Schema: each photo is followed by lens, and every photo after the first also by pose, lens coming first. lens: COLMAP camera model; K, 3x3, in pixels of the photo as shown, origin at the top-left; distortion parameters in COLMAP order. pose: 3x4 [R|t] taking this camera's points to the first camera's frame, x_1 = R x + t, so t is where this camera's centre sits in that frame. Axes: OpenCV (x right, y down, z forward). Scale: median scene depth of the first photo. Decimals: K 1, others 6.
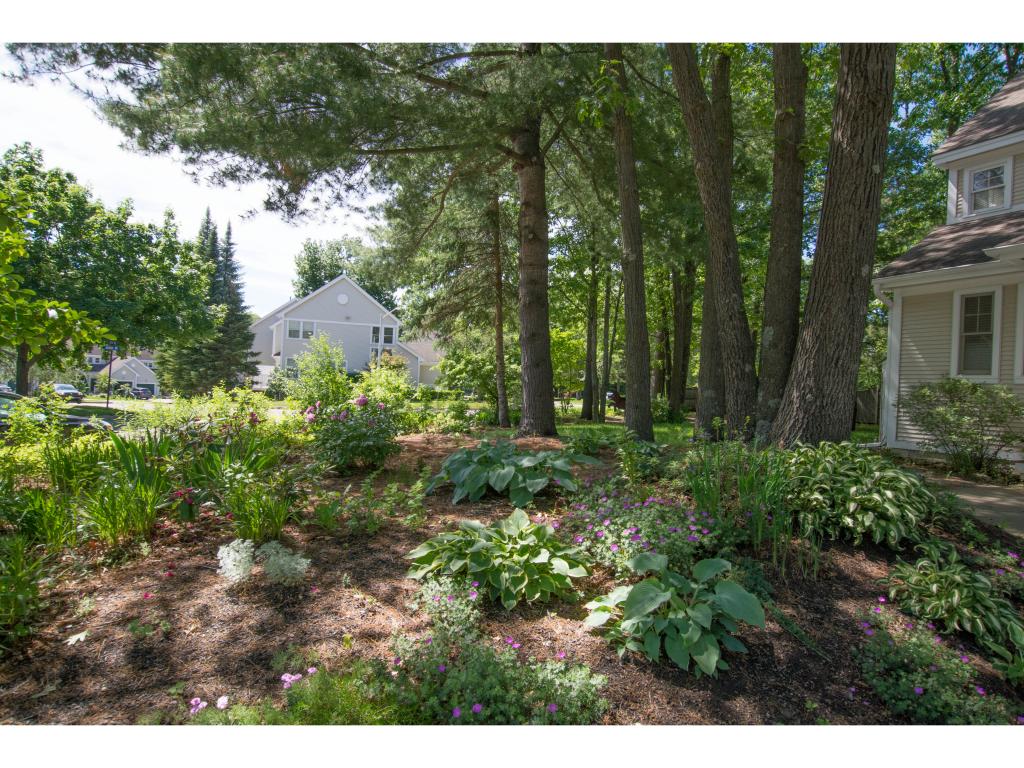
lens RADIAL K [[557.6, 0, 497.2], [0, 557.6, 386.1], [0, 0, 1]] dist [-0.004385, -0.000279]
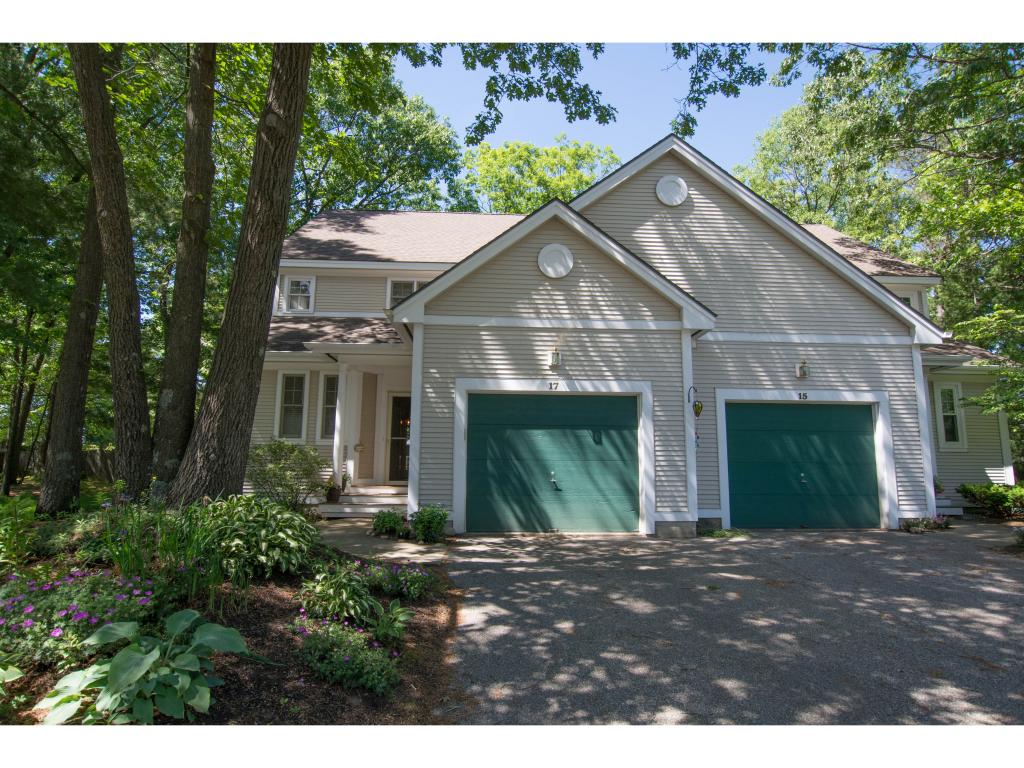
lens RADIAL K [[557.6, 0, 497.2], [0, 557.6, 386.1], [0, 0, 1]] dist [-0.004385, -0.000279]
pose [[0.462059, 0.092309, 0.882032, -0.223051], [0.005769, 0.994234, -0.107073, 0.003242], [-0.886831, 0.054562, 0.458862, -0.023132]]
